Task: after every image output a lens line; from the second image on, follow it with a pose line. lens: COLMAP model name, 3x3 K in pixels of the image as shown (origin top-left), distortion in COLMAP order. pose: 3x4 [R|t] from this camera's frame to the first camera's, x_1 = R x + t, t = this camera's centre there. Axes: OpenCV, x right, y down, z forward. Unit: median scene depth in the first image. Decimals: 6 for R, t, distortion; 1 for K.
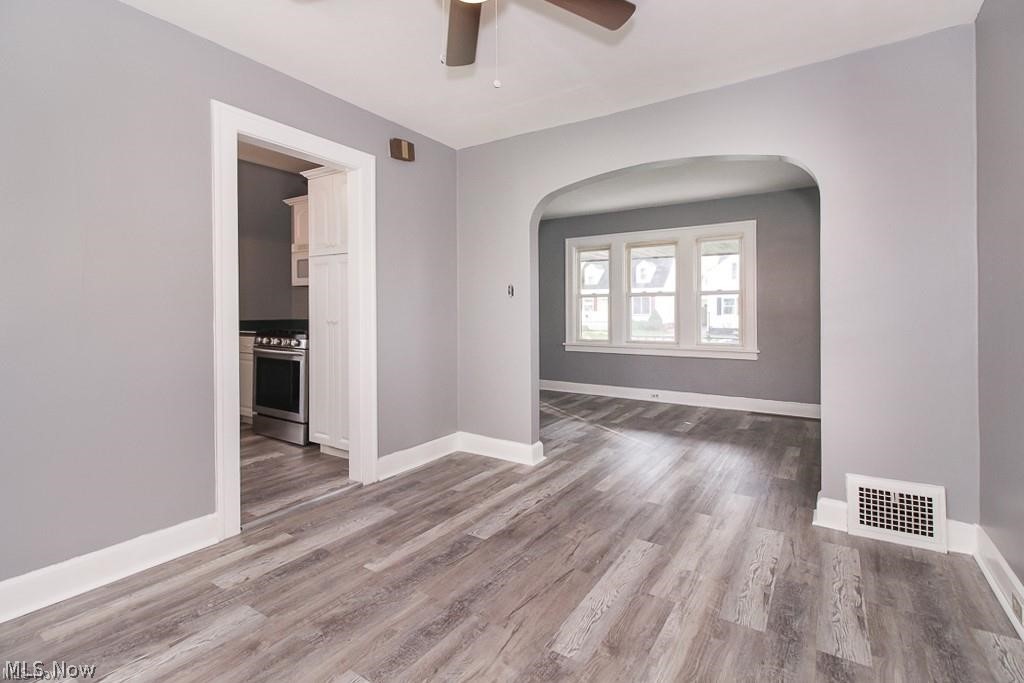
lens RADIAL K [[478.3, 0, 508.8], [0, 478.3, 318.4], [0, 0, 1]] dist [0.022282, -0.014584]
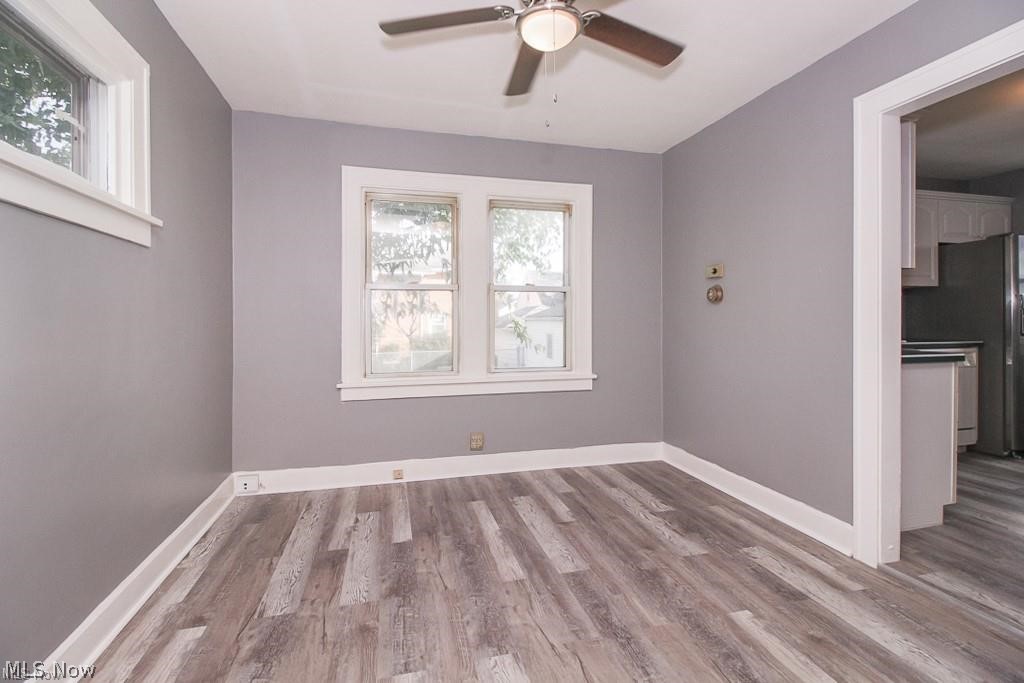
lens RADIAL K [[478.3, 0, 508.8], [0, 478.3, 318.4], [0, 0, 1]] dist [0.022282, -0.014584]
pose [[-0.671450, -0.002521, -0.741045, 0.661921], [-0.008541, 0.999954, 0.004338, -0.011716], [0.741000, 0.009242, -0.671441, 1.318536]]
